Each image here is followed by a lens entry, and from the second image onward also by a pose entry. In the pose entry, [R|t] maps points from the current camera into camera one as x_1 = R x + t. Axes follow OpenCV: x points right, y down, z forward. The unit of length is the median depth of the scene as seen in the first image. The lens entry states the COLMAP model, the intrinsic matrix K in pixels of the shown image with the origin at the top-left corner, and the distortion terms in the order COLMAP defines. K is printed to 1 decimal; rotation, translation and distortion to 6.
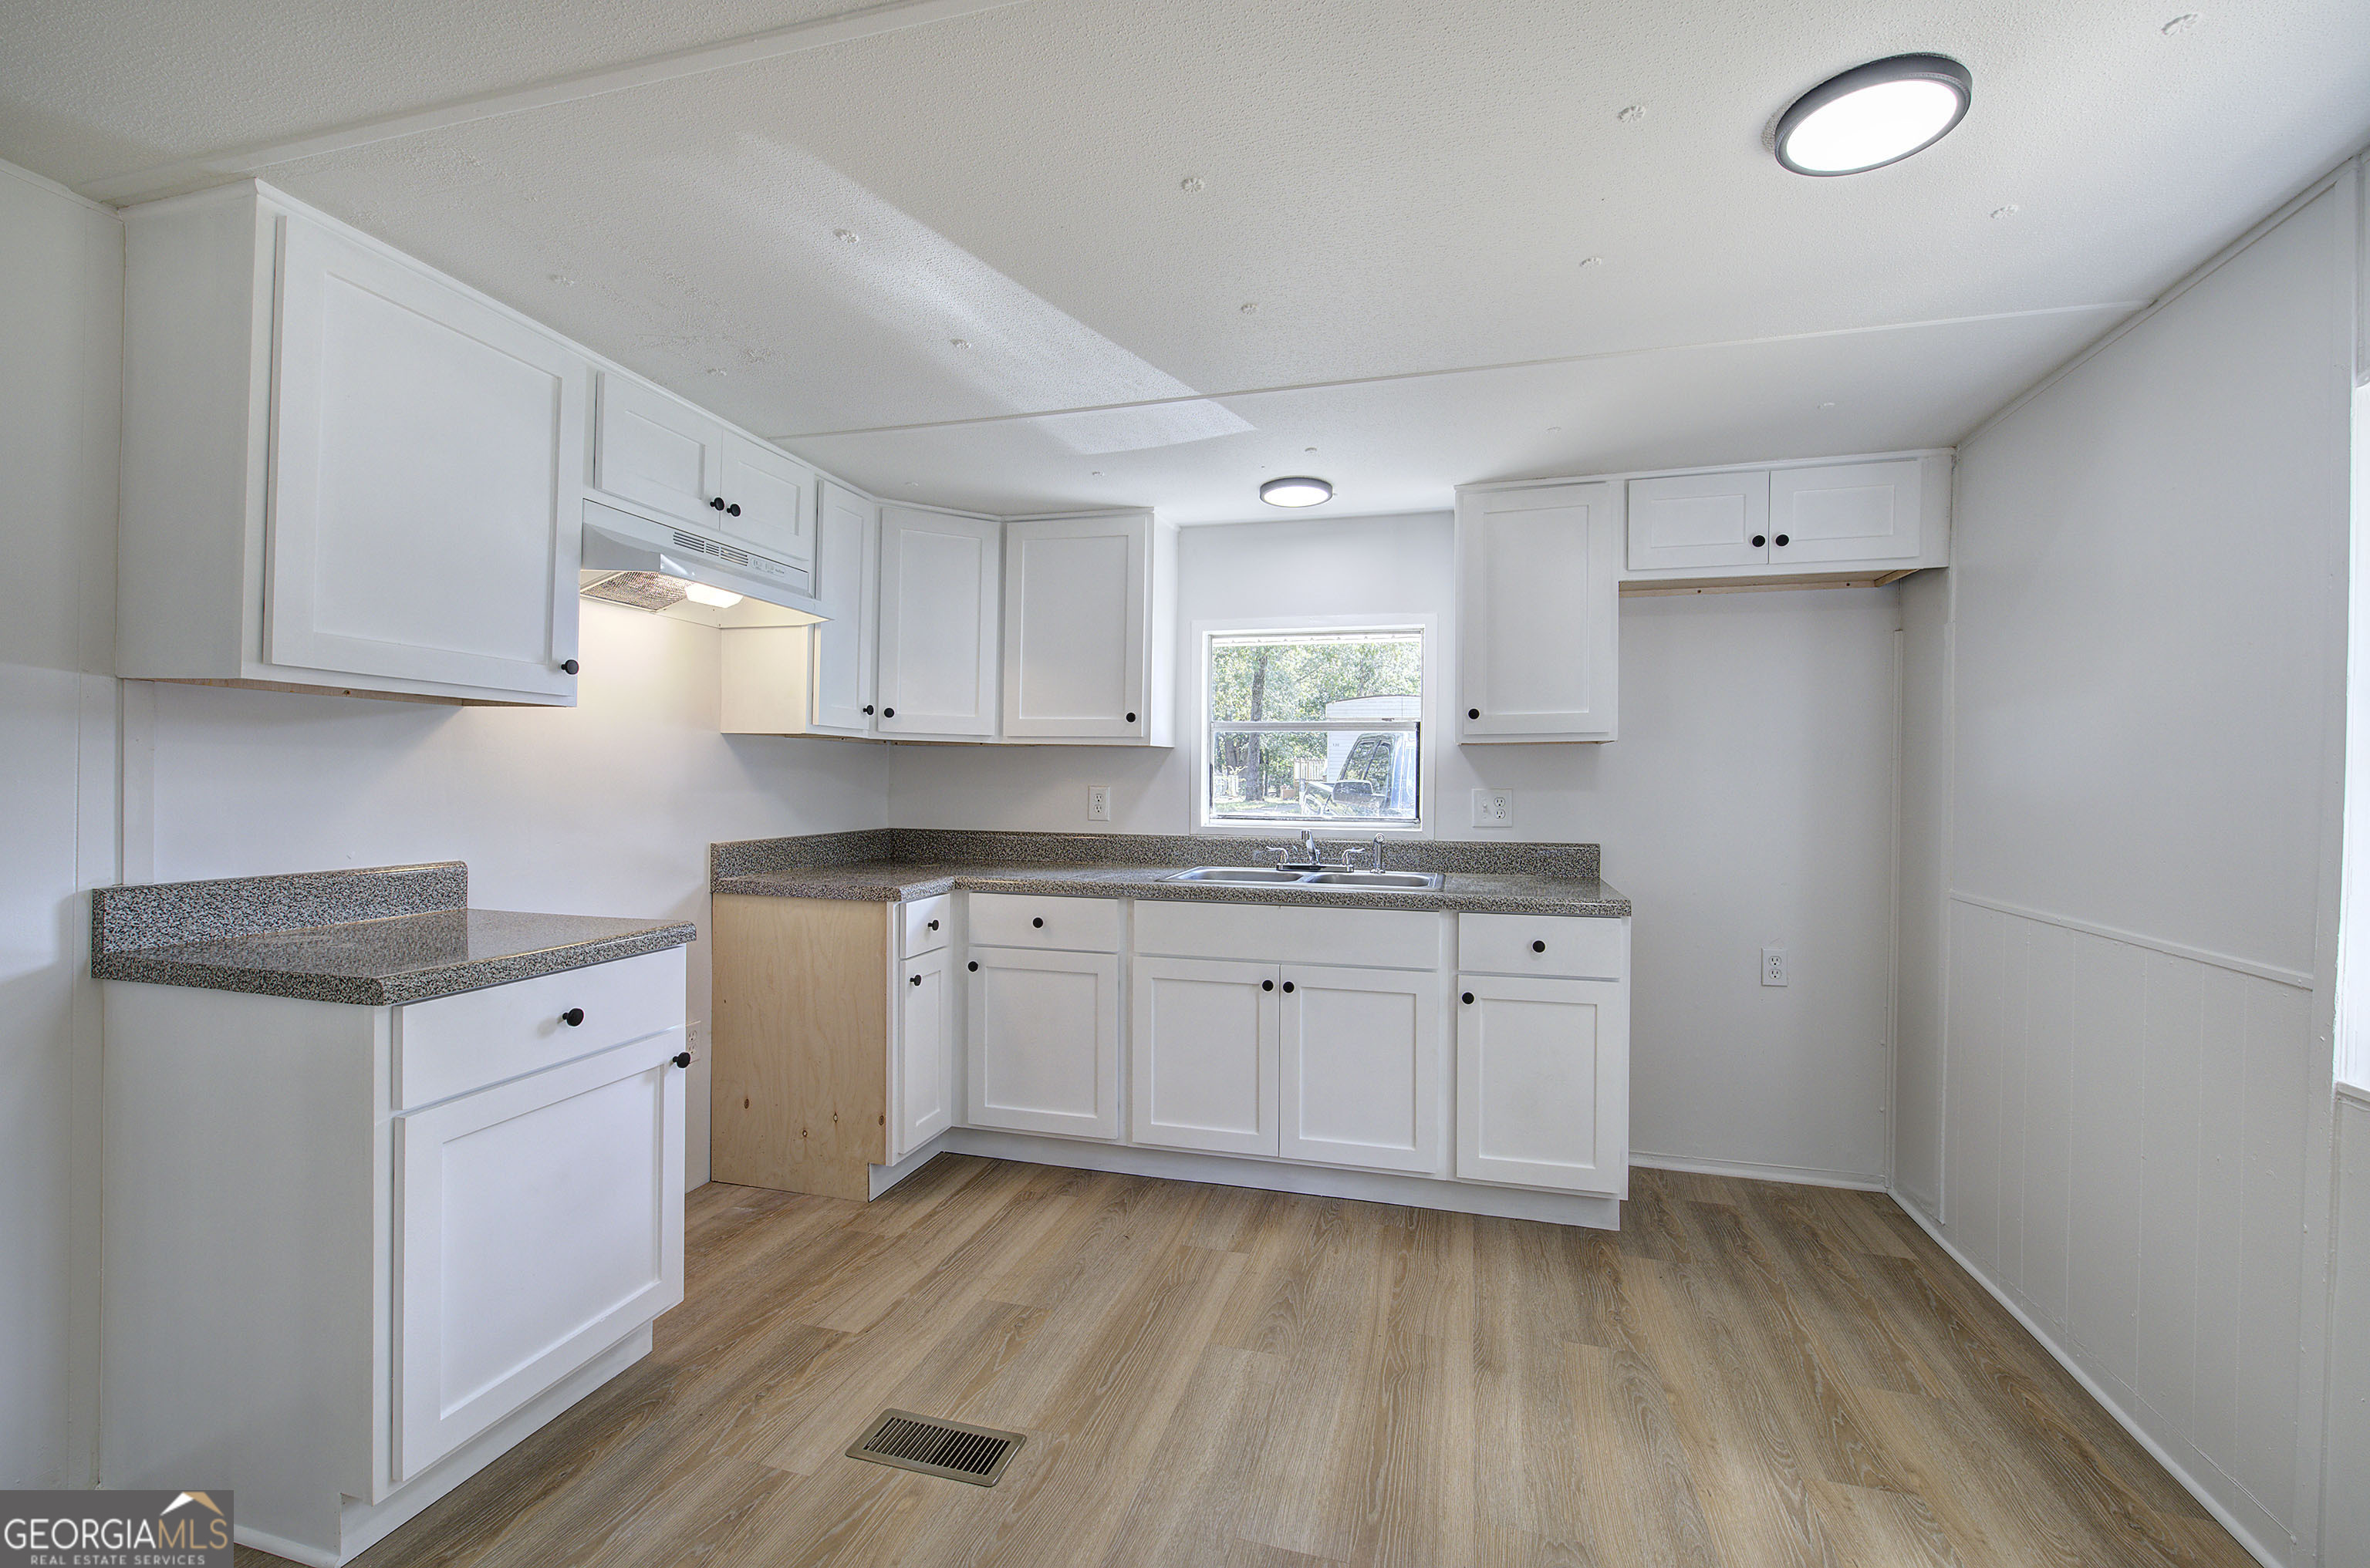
lens RADIAL K [[999.0, 0, 1189.3], [0, 999.0, 780.5], [0, 0, 1]] dist [-0.001672, -0.000589]
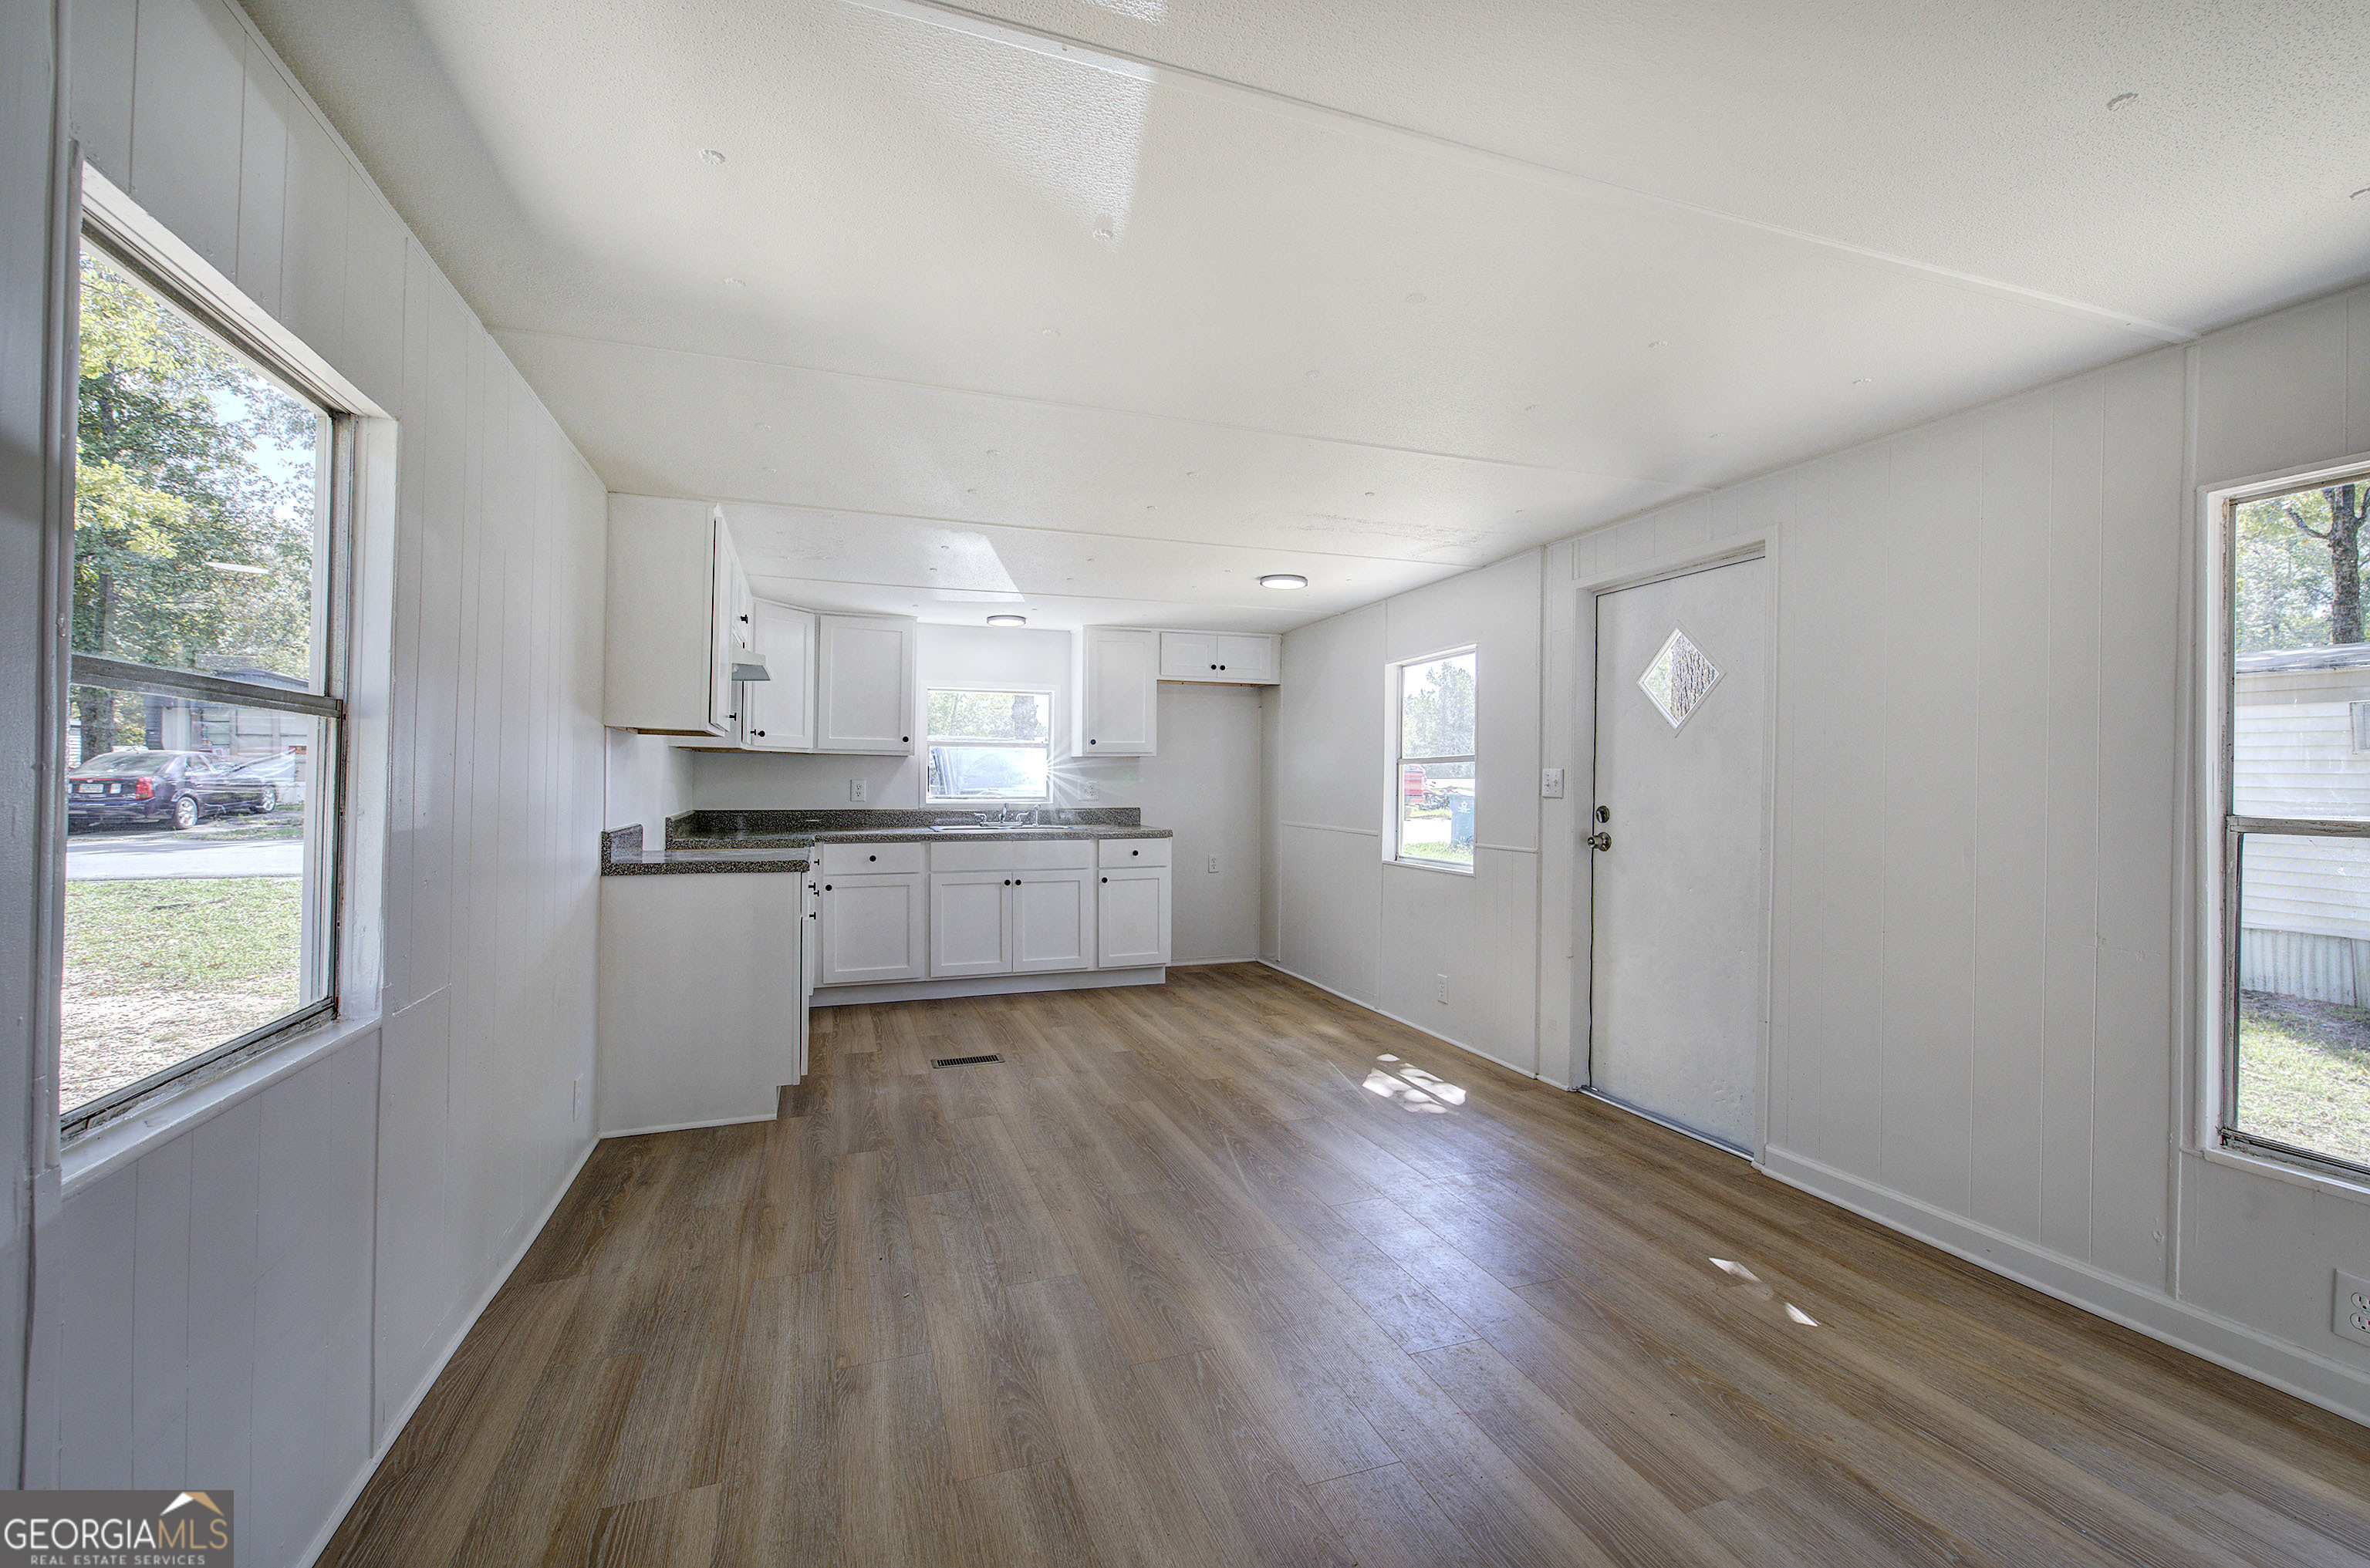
lens RADIAL K [[999.0, 0, 1185.3], [0, 999.0, 781.6], [0, 0, 1]] dist [-0.001672, -0.000589]
pose [[0.814615, -0.006623, 0.579964, -0.746479], [0.002894, 0.999969, 0.007355, -0.001540], [-0.579995, -0.004313, 0.814609, -0.750849]]
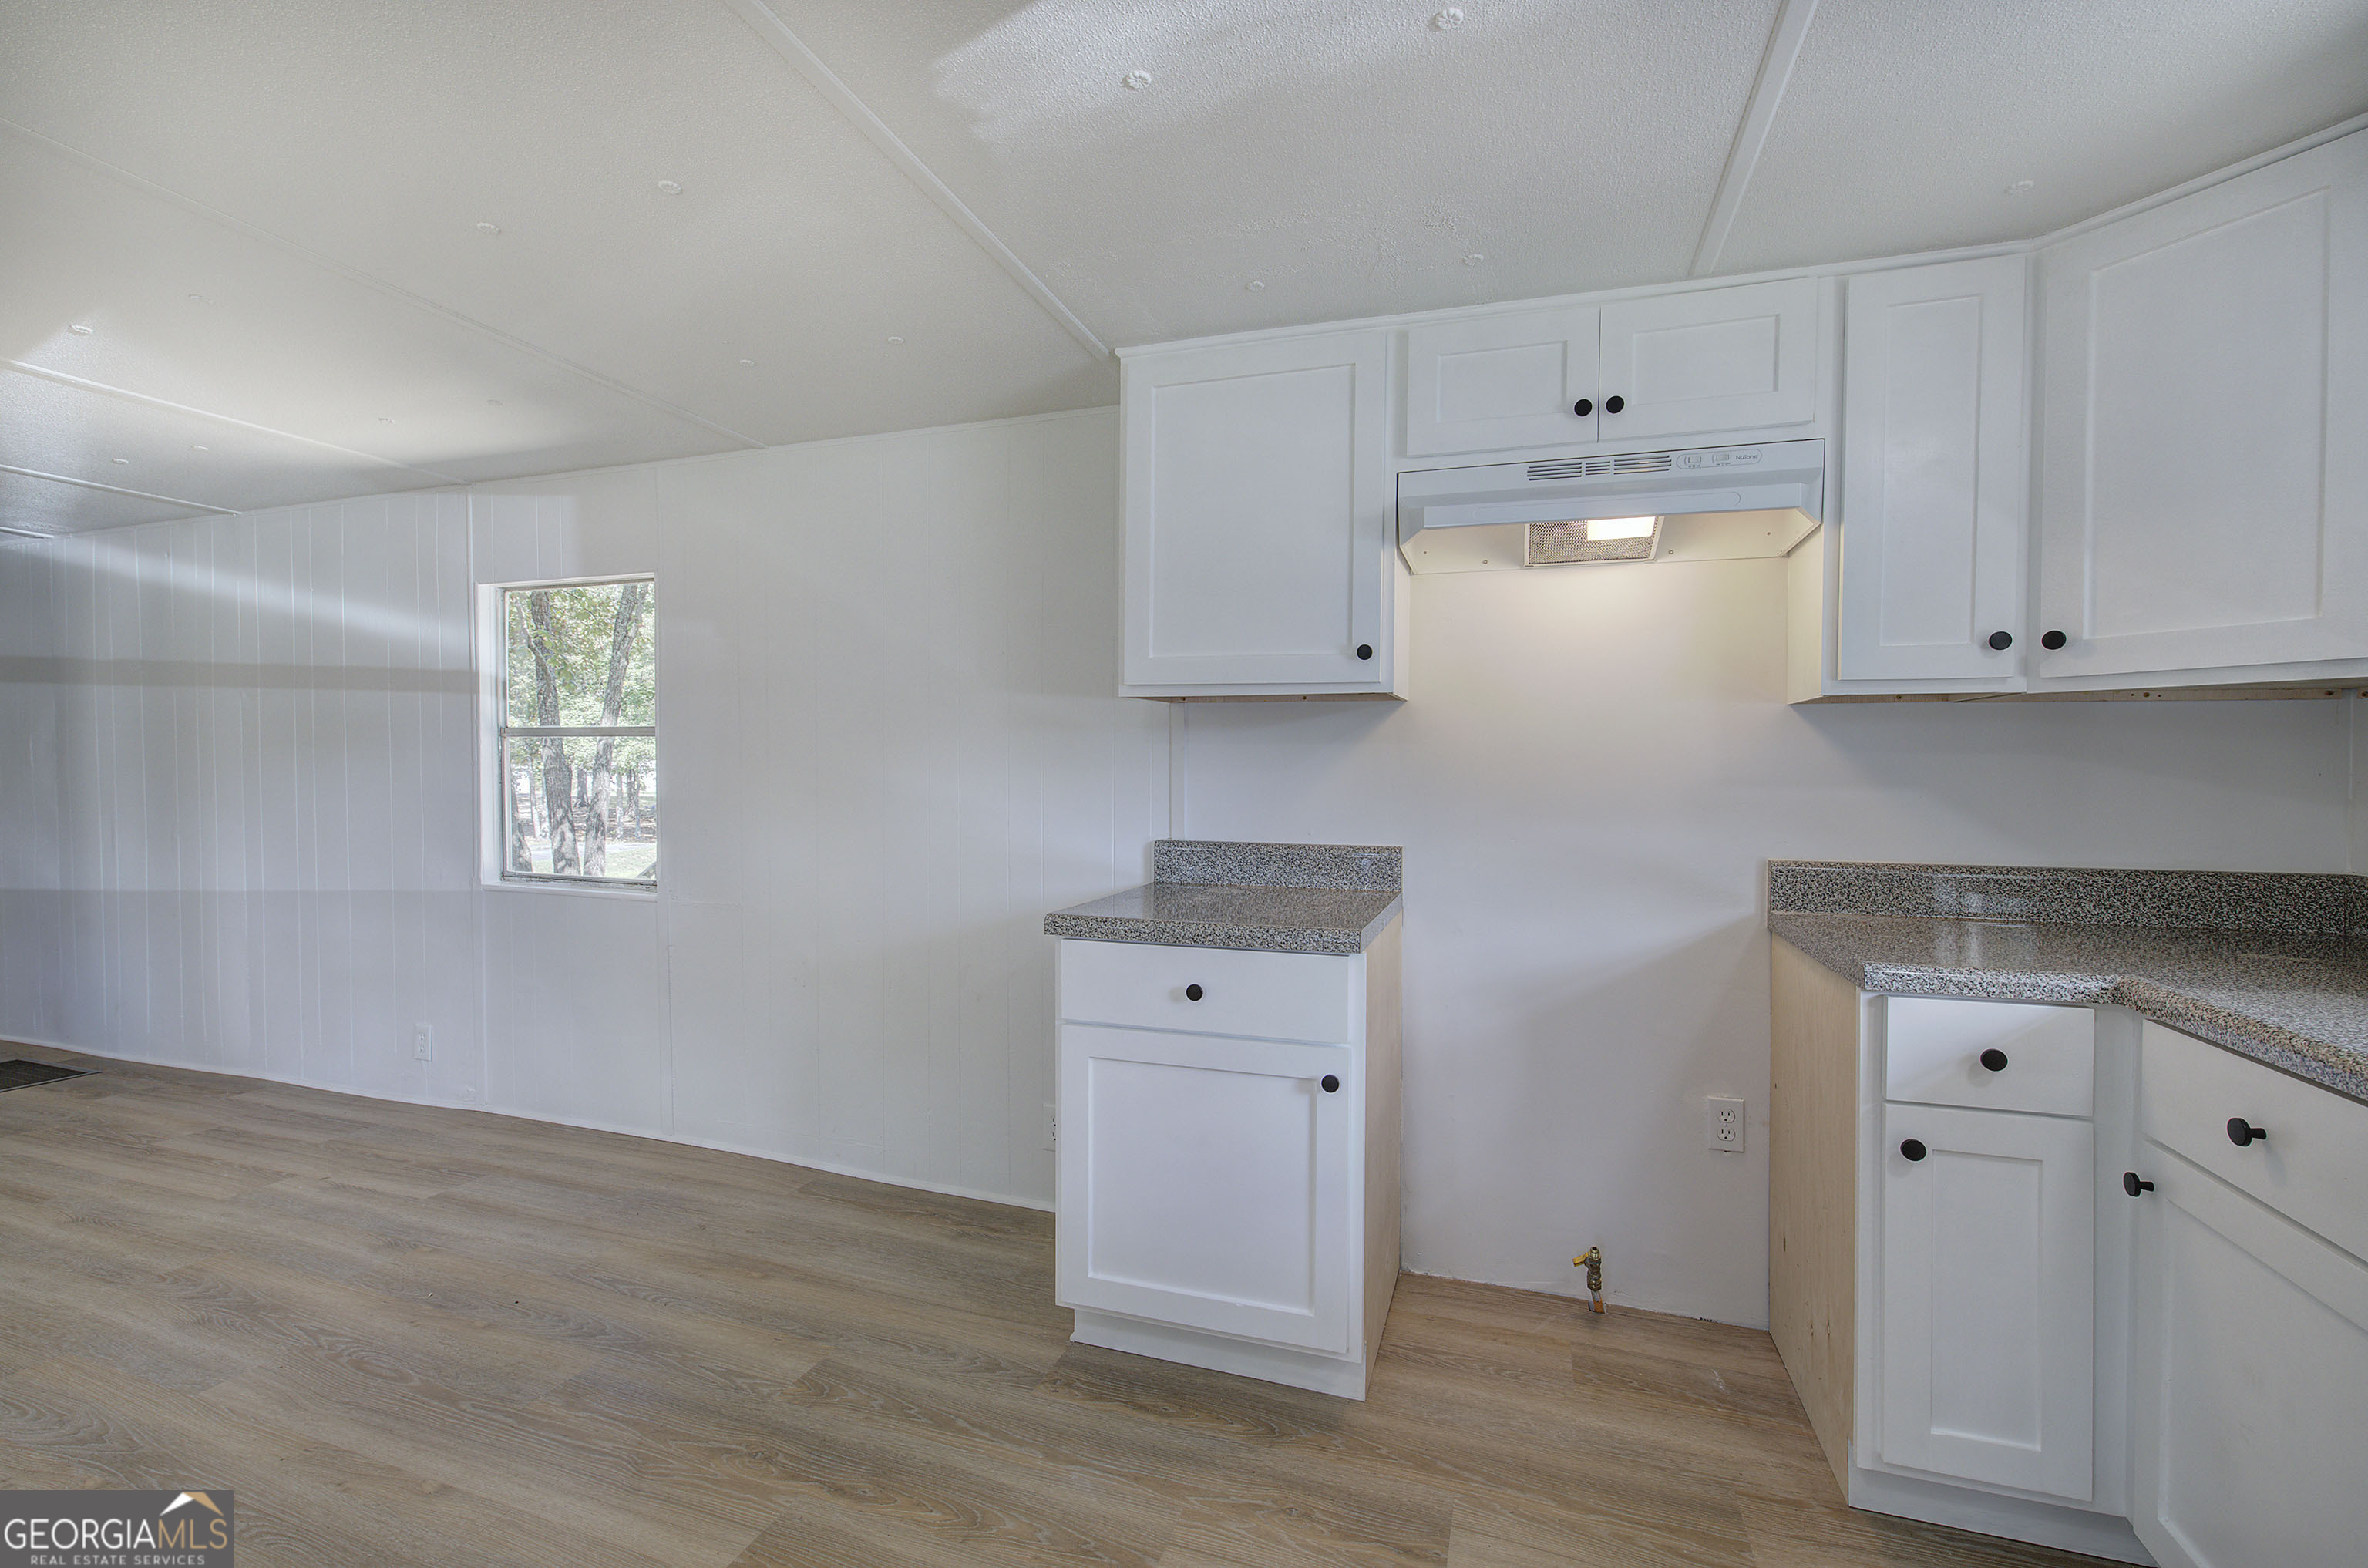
lens RADIAL K [[998.3, 0, 1186.6], [0, 998.3, 781.1], [0, 0, 1]] dist [-0.001672, -0.000589]
pose [[-0.054317, -0.000225, -0.998524, 0.268751], [-0.007720, 0.999970, 0.000195, 0.009738], [0.998494, 0.007719, -0.054317, 0.645782]]
